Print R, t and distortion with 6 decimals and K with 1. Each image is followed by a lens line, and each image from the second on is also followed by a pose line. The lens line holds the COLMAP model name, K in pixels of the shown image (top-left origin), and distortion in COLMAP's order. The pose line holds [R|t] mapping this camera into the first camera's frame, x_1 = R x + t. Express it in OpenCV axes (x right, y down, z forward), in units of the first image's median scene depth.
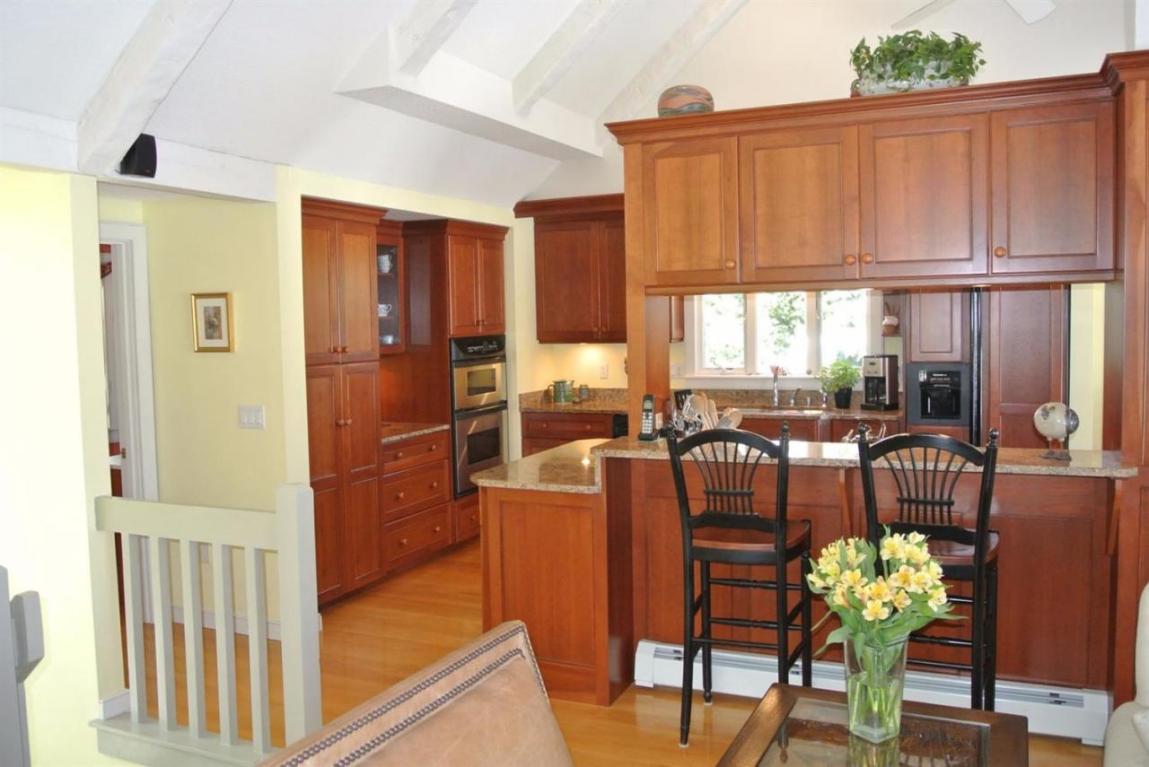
lens RADIAL K [[930.2, 0, 577.5], [0, 930.2, 370.4], [0, 0, 1]] dist [-0.053333, -0.002666]
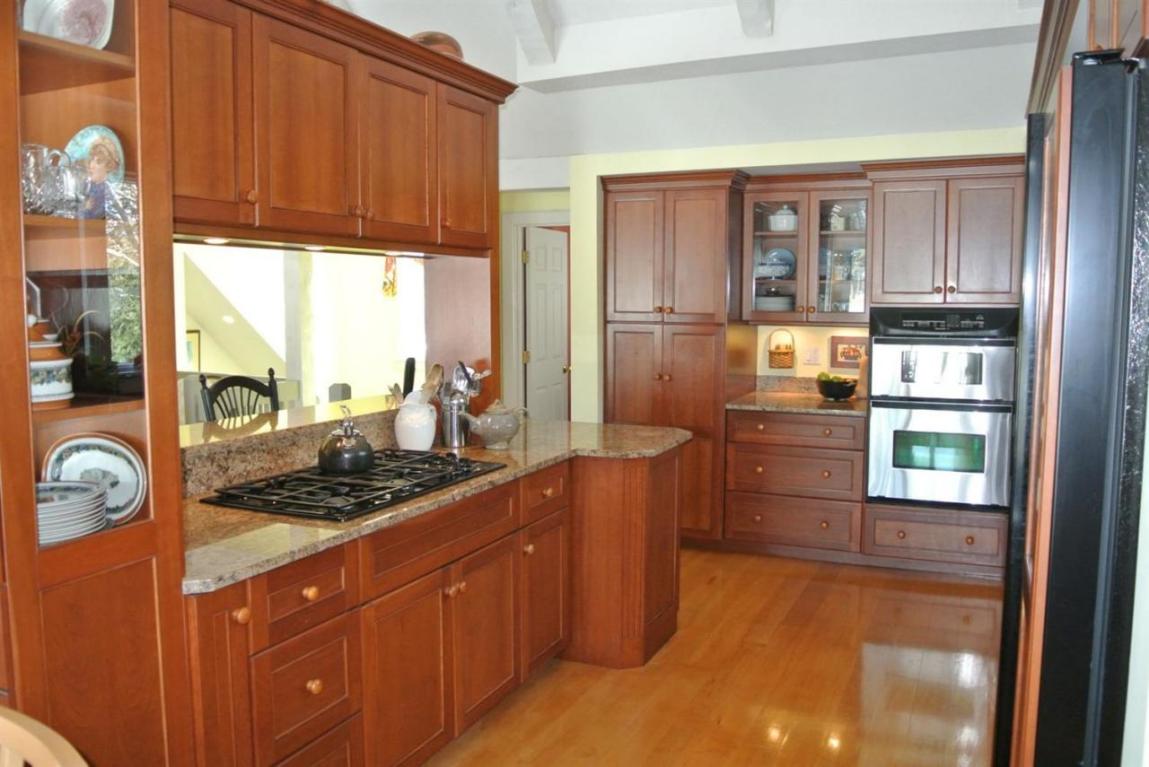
lens RADIAL K [[933.1, 0, 574.5], [0, 933.1, 383.5], [0, 0, 1]] dist [-0.054717, 0.003705]
pose [[0.005595, 0.113189, -0.993558, 1.239829], [-0.060932, 0.991766, 0.112642, -0.080047], [0.998126, 0.059910, 0.012445, 1.327460]]
